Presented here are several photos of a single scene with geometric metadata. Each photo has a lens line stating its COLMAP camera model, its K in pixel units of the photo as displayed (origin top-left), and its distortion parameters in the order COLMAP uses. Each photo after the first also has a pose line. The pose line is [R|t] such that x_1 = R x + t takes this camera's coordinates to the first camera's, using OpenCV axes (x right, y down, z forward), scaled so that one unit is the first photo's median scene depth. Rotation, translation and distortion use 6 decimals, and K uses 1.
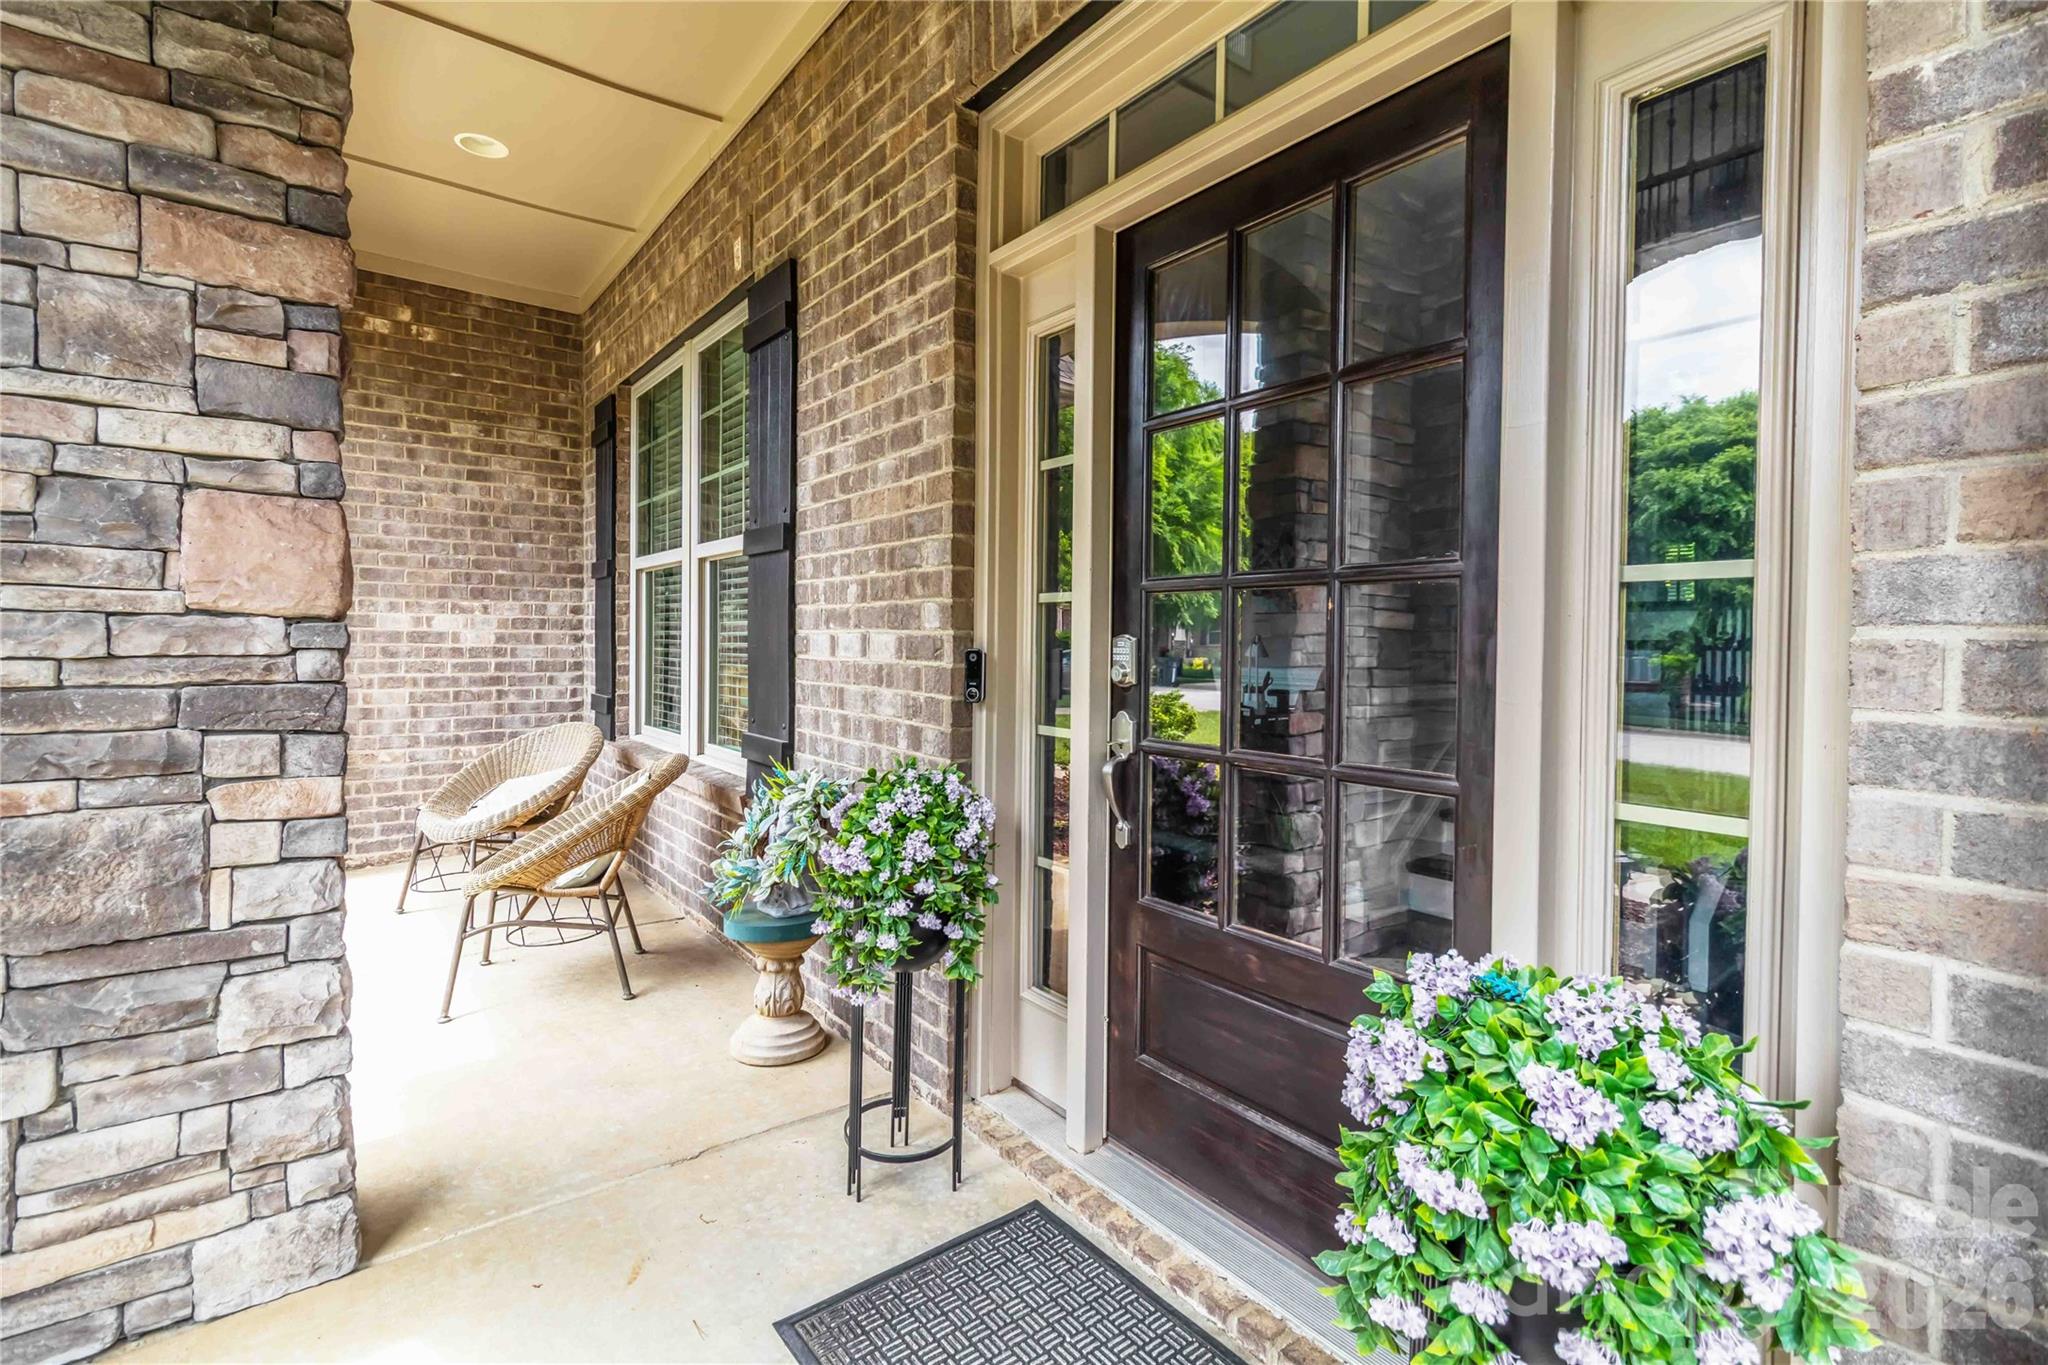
lens RADIAL K [[950.4, 0, 1025.9], [0, 950.4, 656.4], [0, 0, 1]] dist [0.001693, 0.000667]
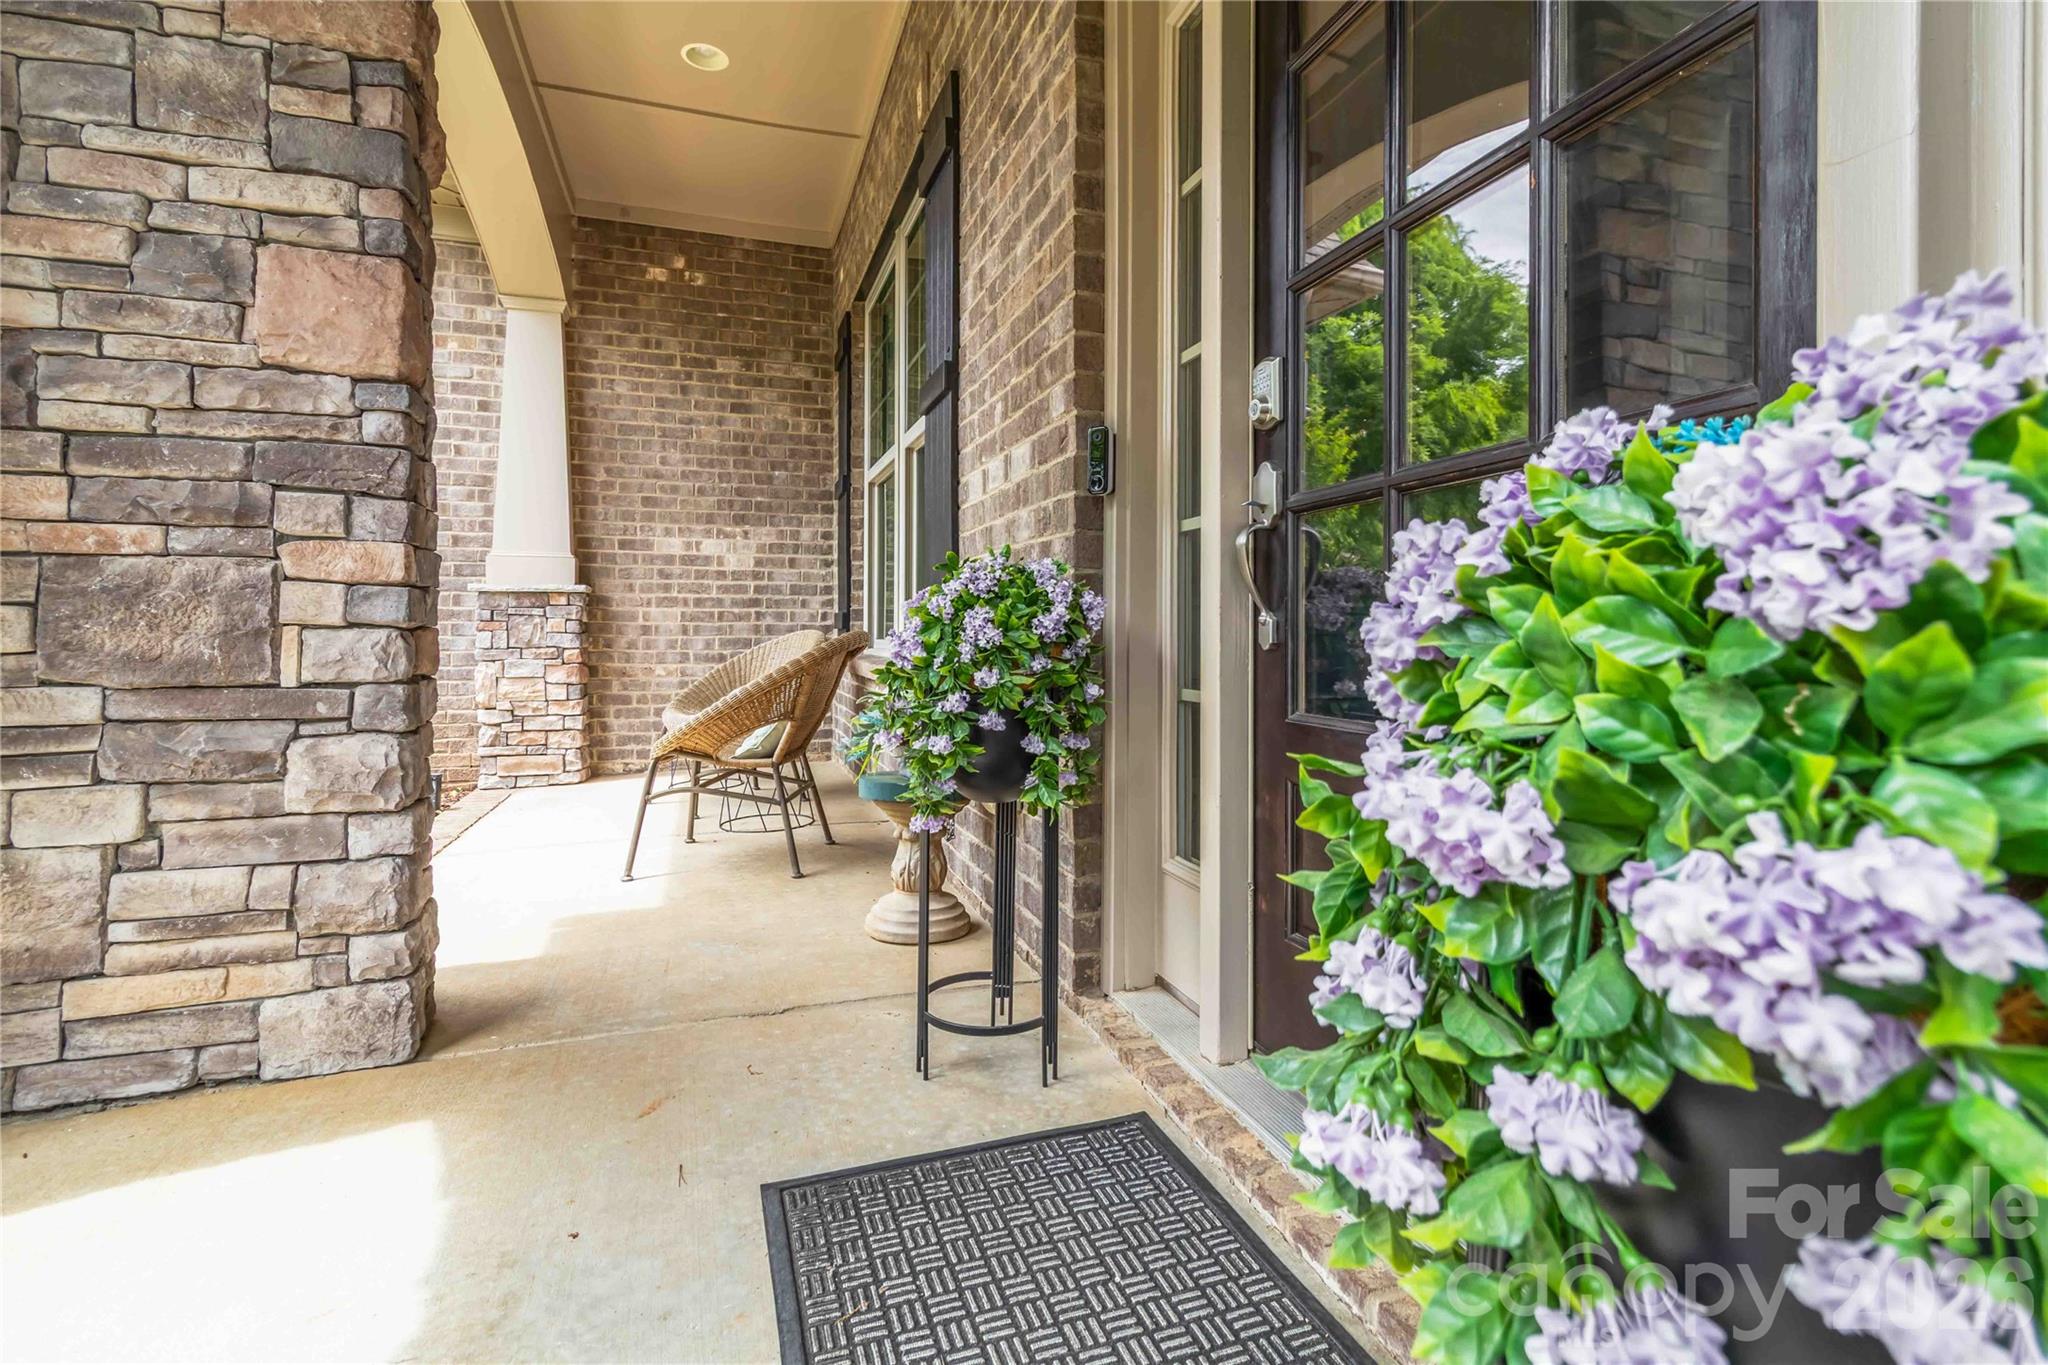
lens RADIAL K [[962.4, 0, 1026.9], [0, 962.4, 633.8], [0, 0, 1]] dist [0.002228, 0.000206]
pose [[0.946283, -0.009503, -0.323200, 0.197861], [0.002882, 0.999776, -0.020959, 0.243305], [0.323327, 0.018902, 0.946098, 0.283755]]
